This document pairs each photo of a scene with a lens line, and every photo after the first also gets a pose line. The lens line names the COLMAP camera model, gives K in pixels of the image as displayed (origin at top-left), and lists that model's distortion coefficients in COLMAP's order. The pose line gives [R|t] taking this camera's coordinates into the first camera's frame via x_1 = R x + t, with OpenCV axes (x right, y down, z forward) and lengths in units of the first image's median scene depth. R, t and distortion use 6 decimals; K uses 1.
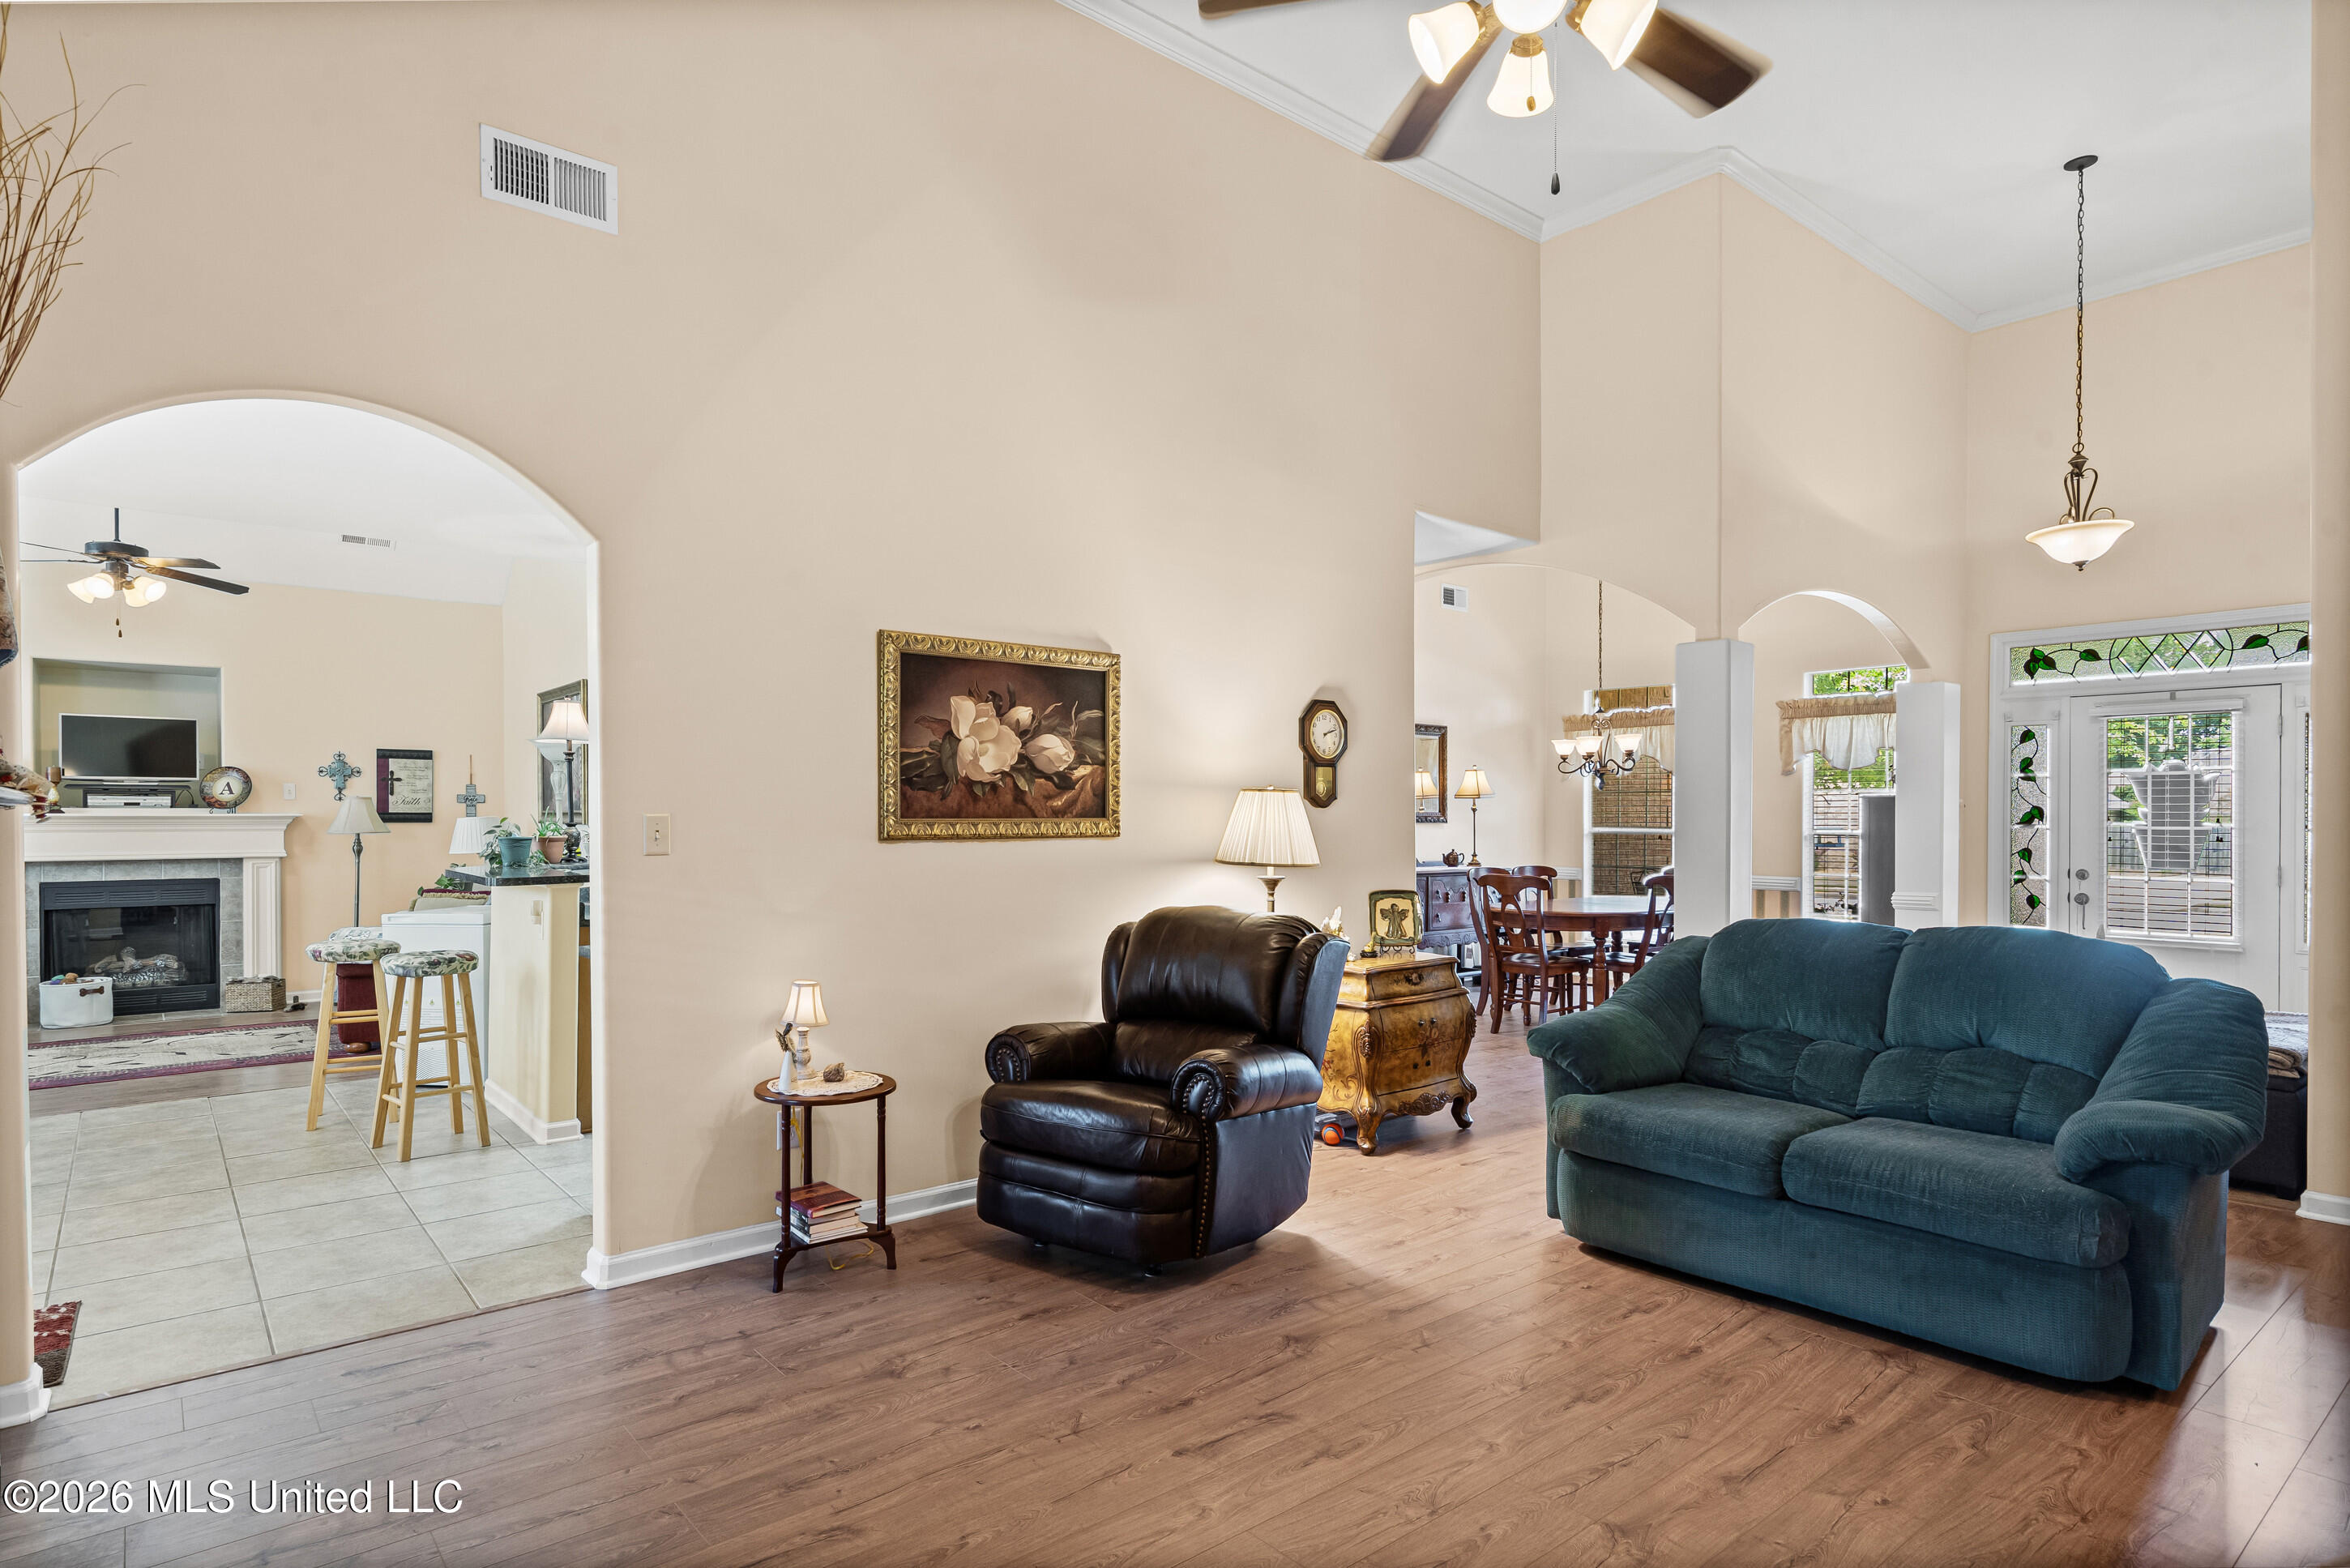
lens RADIAL K [[1255.6, 0, 1153.8], [0, 1255.6, 819.3], [0, 0, 1]] dist [0.004800, 0.003410]
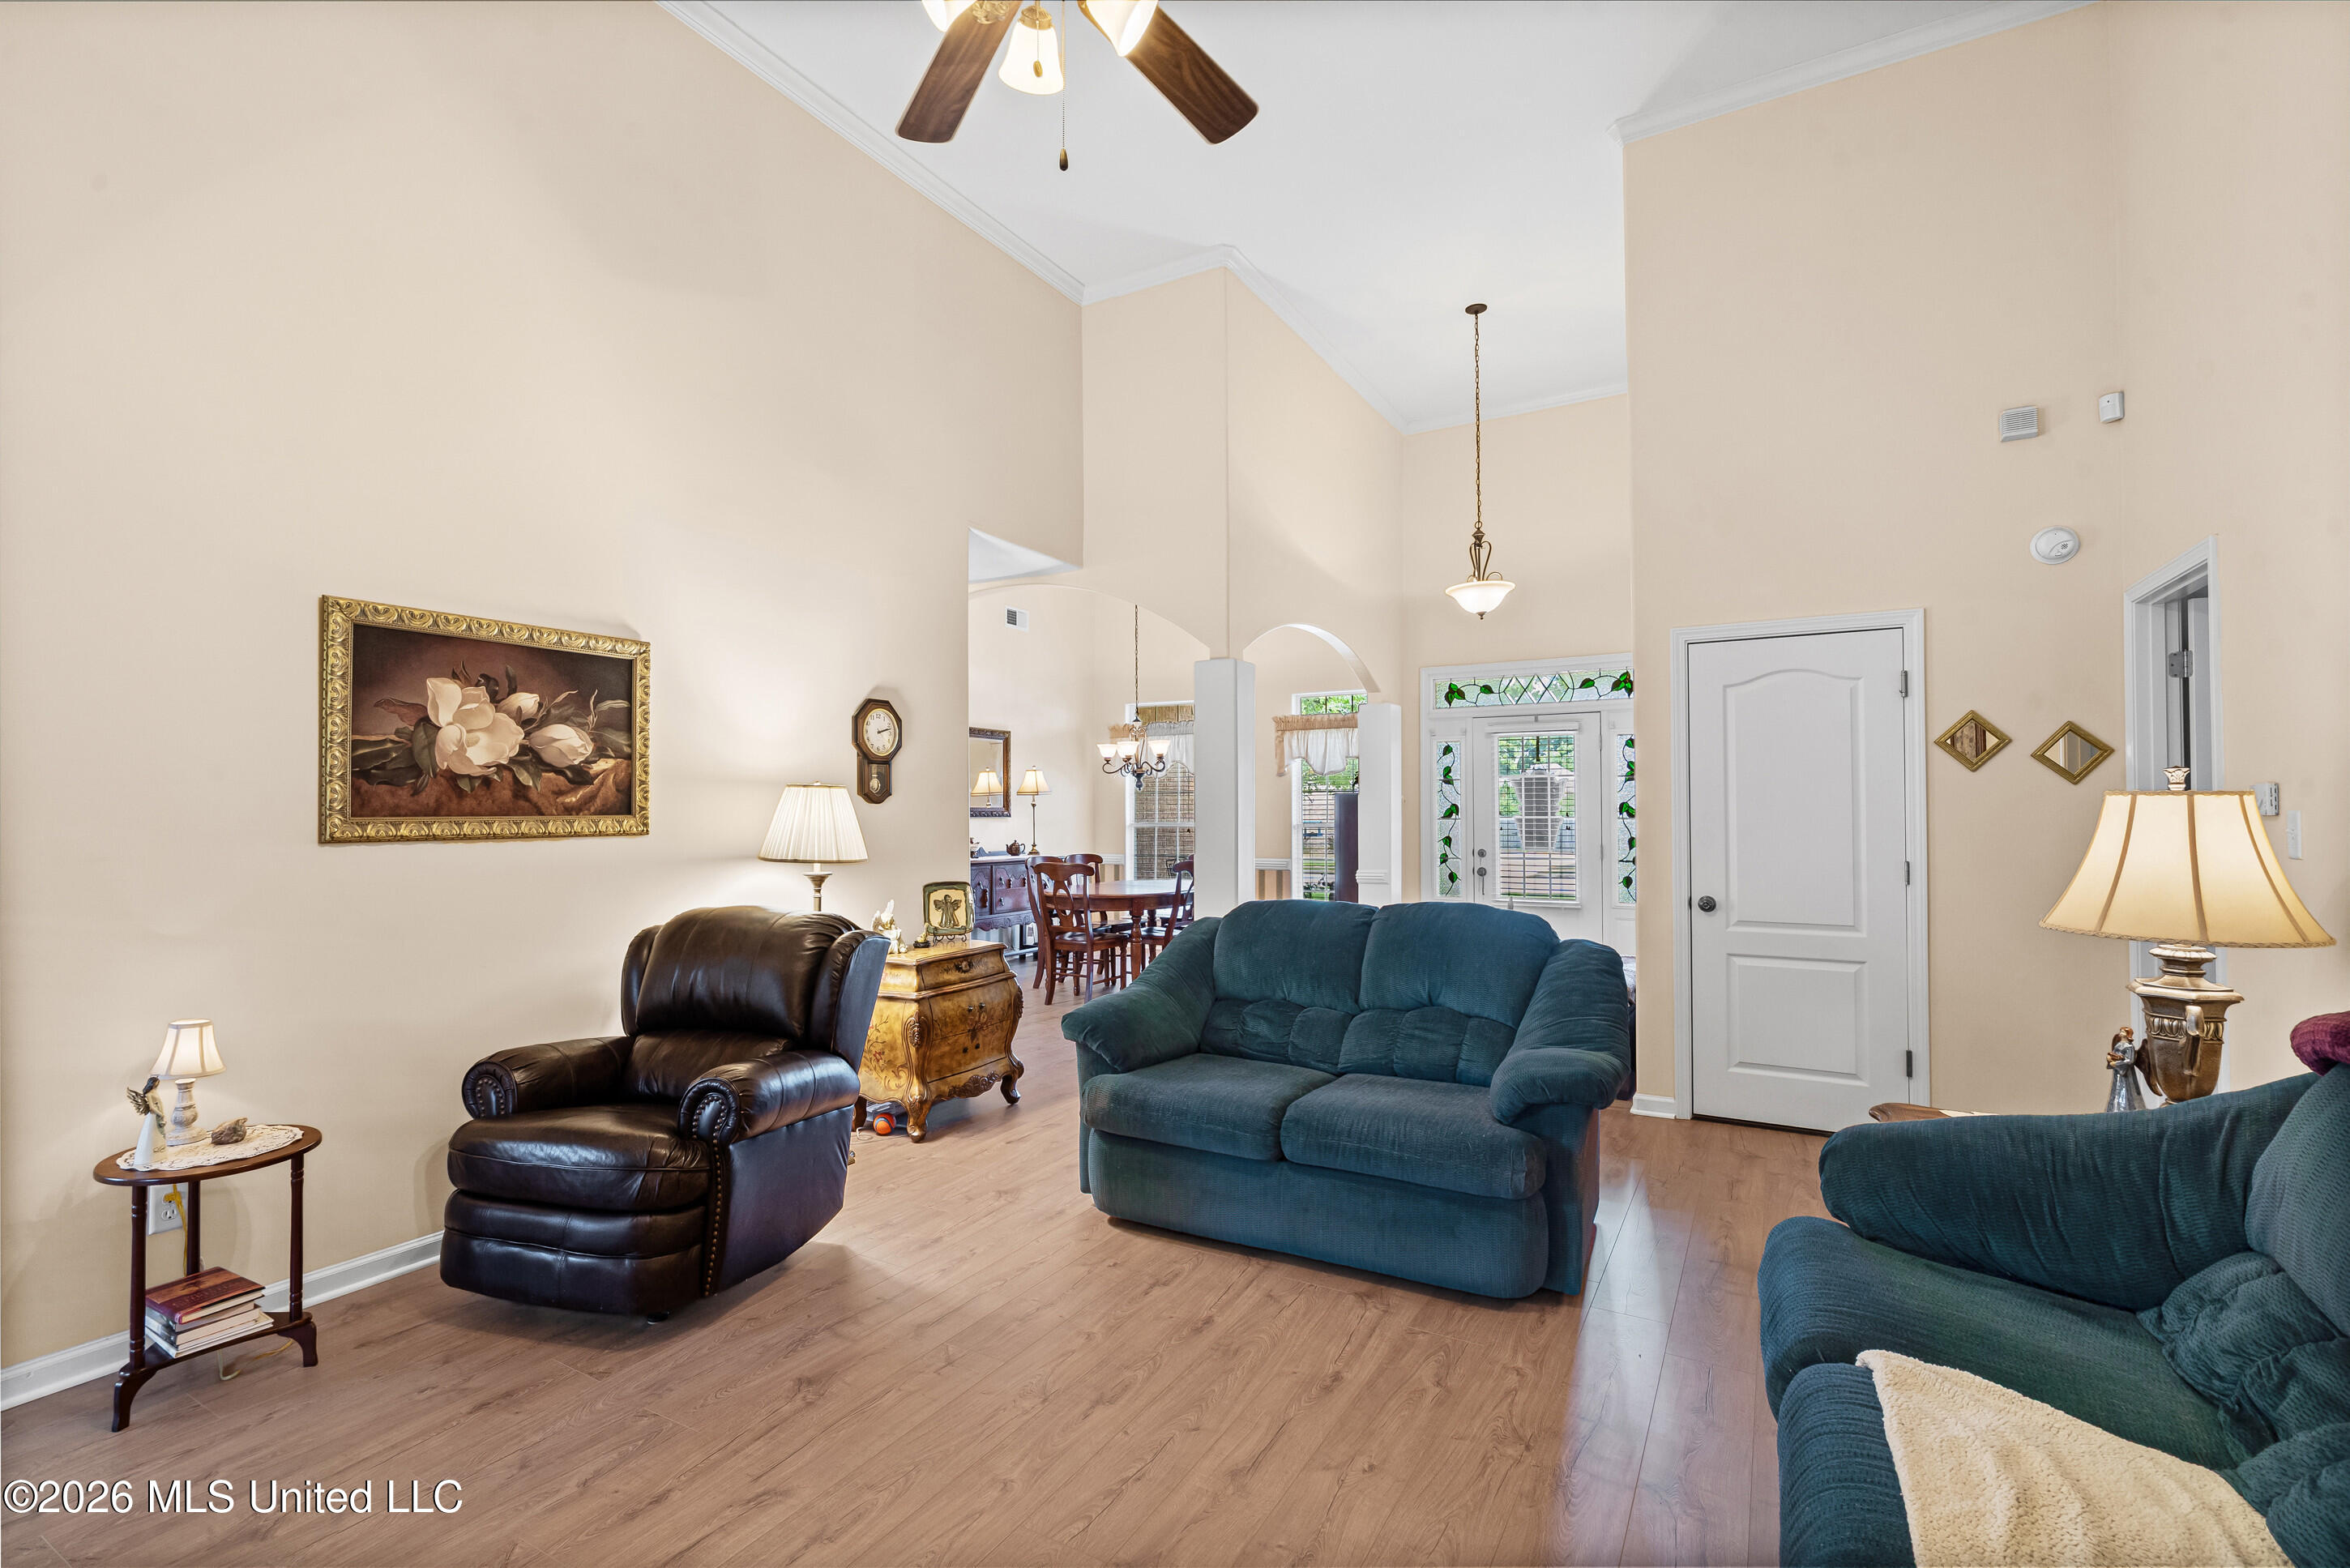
lens RADIAL K [[1069.6, 0, 1175.0], [0, 1069.6, 784.0], [0, 0, 1]] dist [-0.001462, -0.000049]
pose [[0.932782, 0.004088, 0.360417, 0.064833], [0.005892, 0.999629, -0.026587, -0.000824], [-0.360392, 0.026924, 0.932412, 0.132388]]
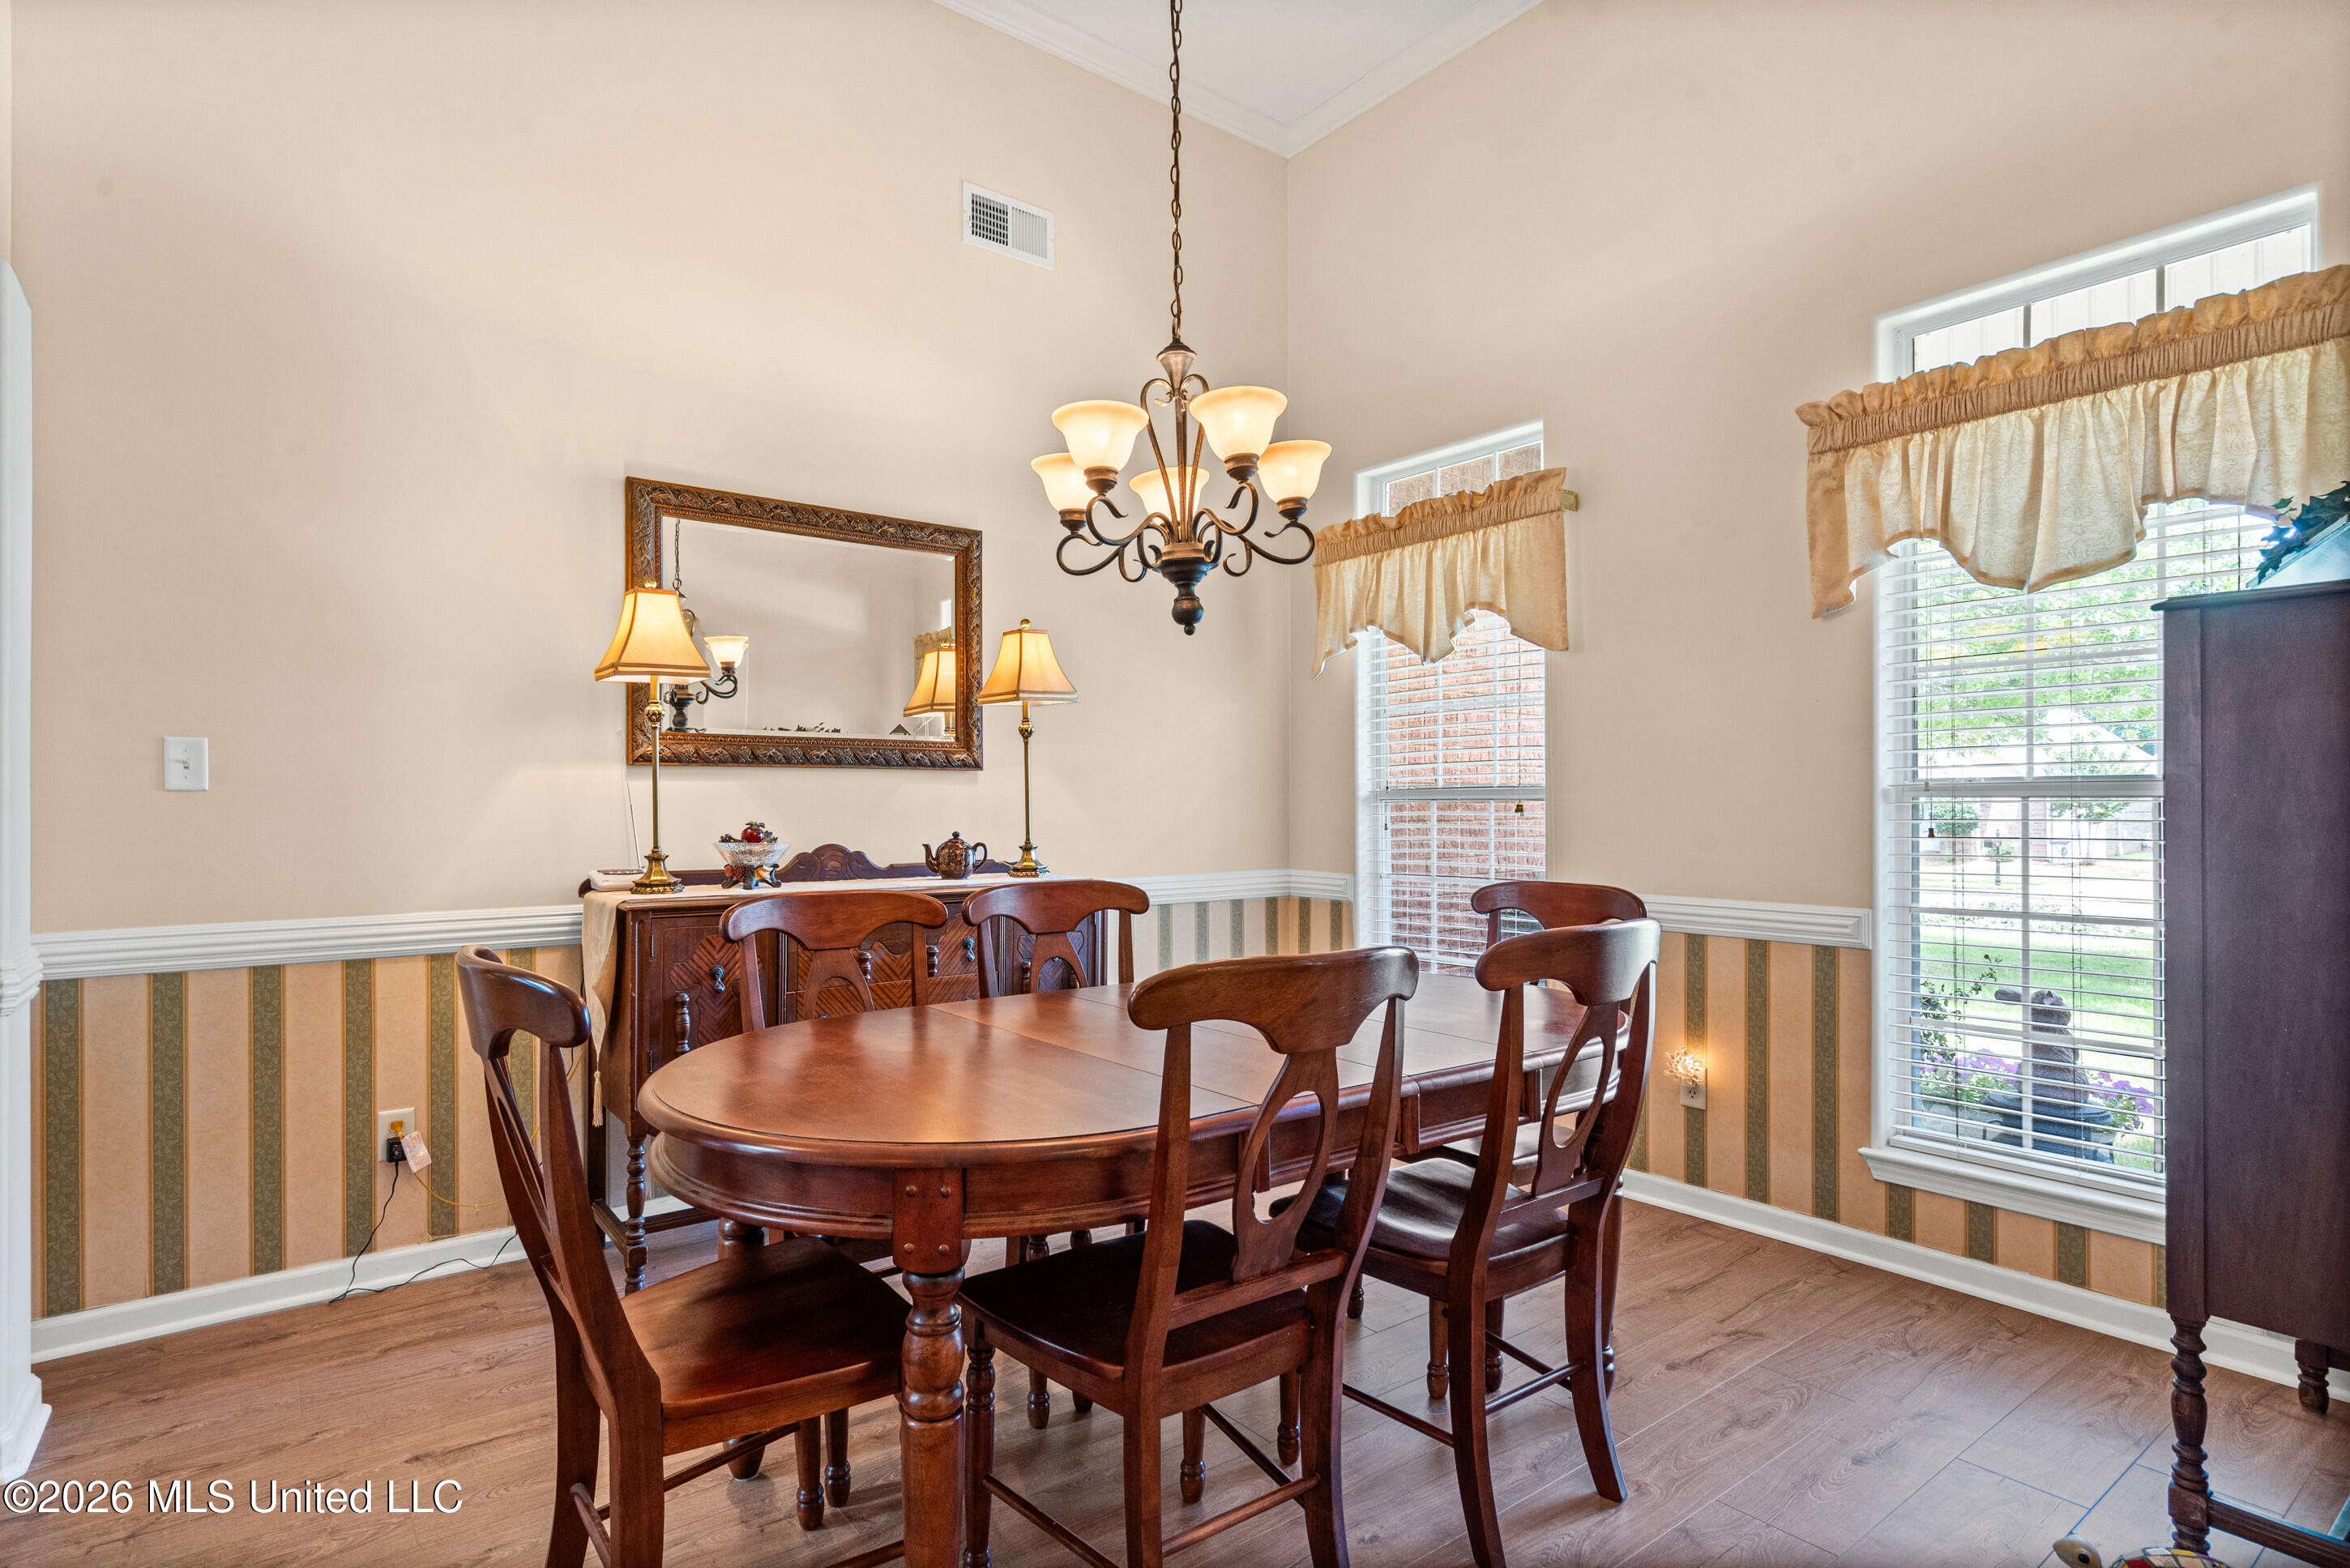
lens RADIAL K [[1196.2, 0, 1175.0], [0, 1196.2, 784.0], [0, 0, 1]] dist [-0.000694, 0.000008]
pose [[0.999699, -0.004839, -0.024033, 0.785389], [0.004267, 0.999707, -0.023820, 0.043926], [0.024141, 0.023710, 0.999427, 1.587268]]
